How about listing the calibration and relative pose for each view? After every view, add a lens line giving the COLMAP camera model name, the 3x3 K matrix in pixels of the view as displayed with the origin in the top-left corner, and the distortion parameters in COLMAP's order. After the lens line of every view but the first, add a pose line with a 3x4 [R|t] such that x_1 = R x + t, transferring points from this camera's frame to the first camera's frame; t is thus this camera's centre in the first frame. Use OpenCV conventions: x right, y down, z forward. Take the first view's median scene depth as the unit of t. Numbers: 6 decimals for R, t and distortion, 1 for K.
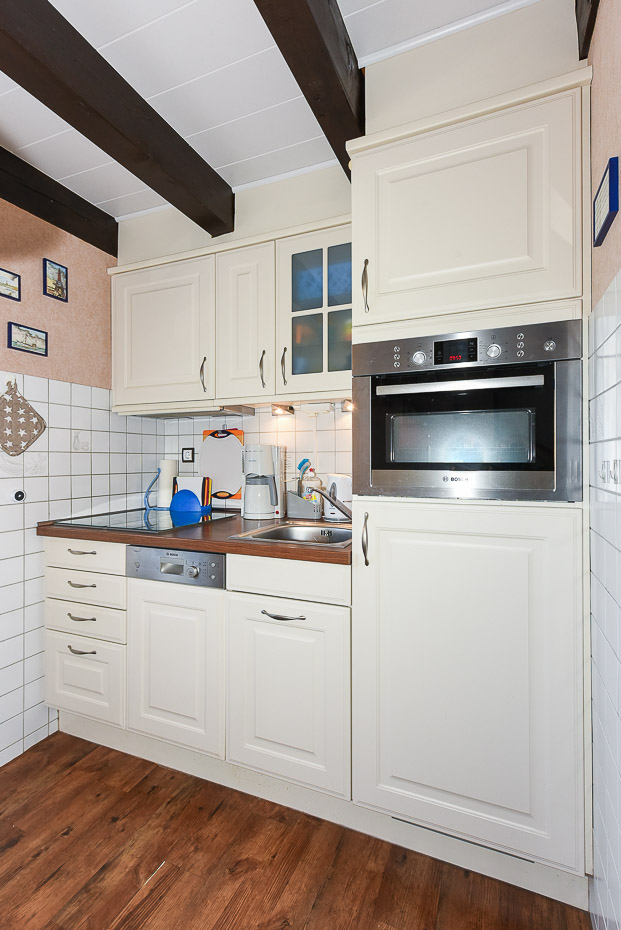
lens RADIAL K [[429.6, 0, 315.1], [0, 429.6, 459.2], [0, 0, 1]] dist [0.003167, -0.000074]
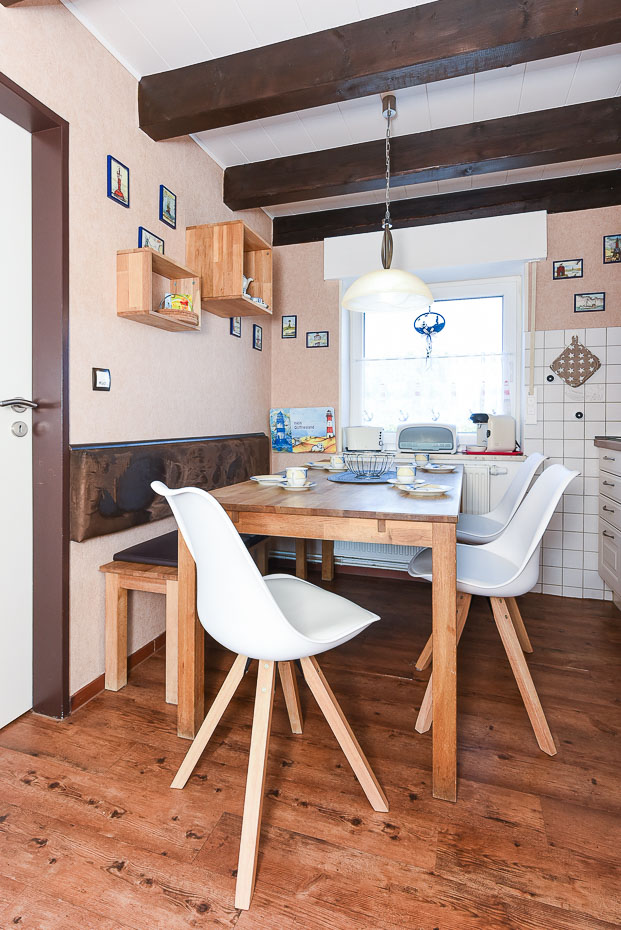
lens RADIAL K [[461.0, 0, 327.7], [0, 461.0, 424.1], [0, 0, 1]] dist [0.001961, -0.000346]
pose [[0.102233, 0.012547, -0.994681, 0.687725], [-0.000962, 0.999921, 0.012514, 0.088988], [0.994760, -0.000323, 0.102237, 0.017232]]
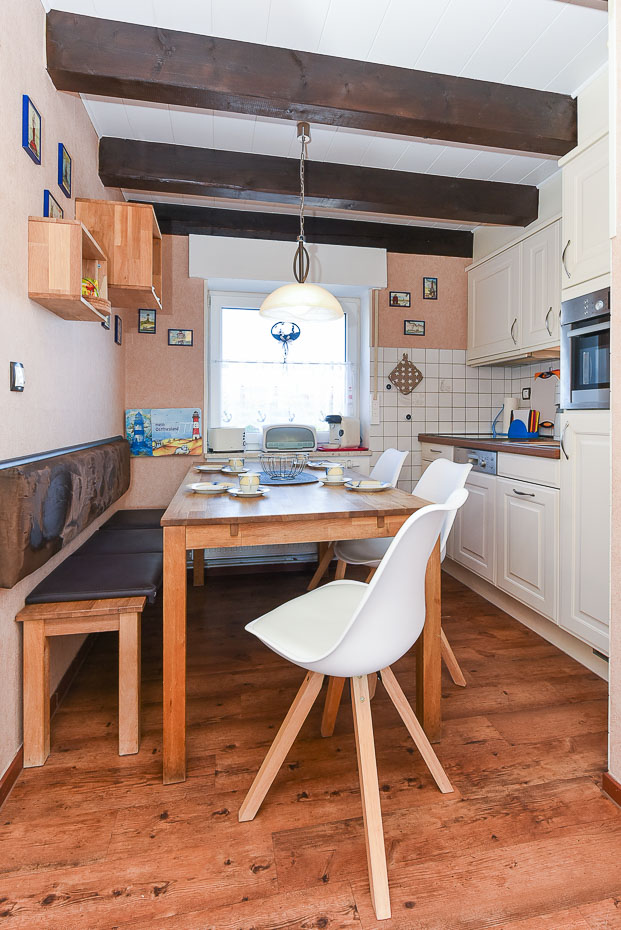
lens RADIAL K [[446.6, 0, 315.3], [0, 446.6, 418.8], [0, 0, 1]] dist [-0.003026, -0.000808]
pose [[0.566612, 0.010376, -0.823920, 0.570900], [-0.003764, 0.999943, 0.010005, 0.069624], [0.823976, -0.002568, 0.566618, -0.337319]]
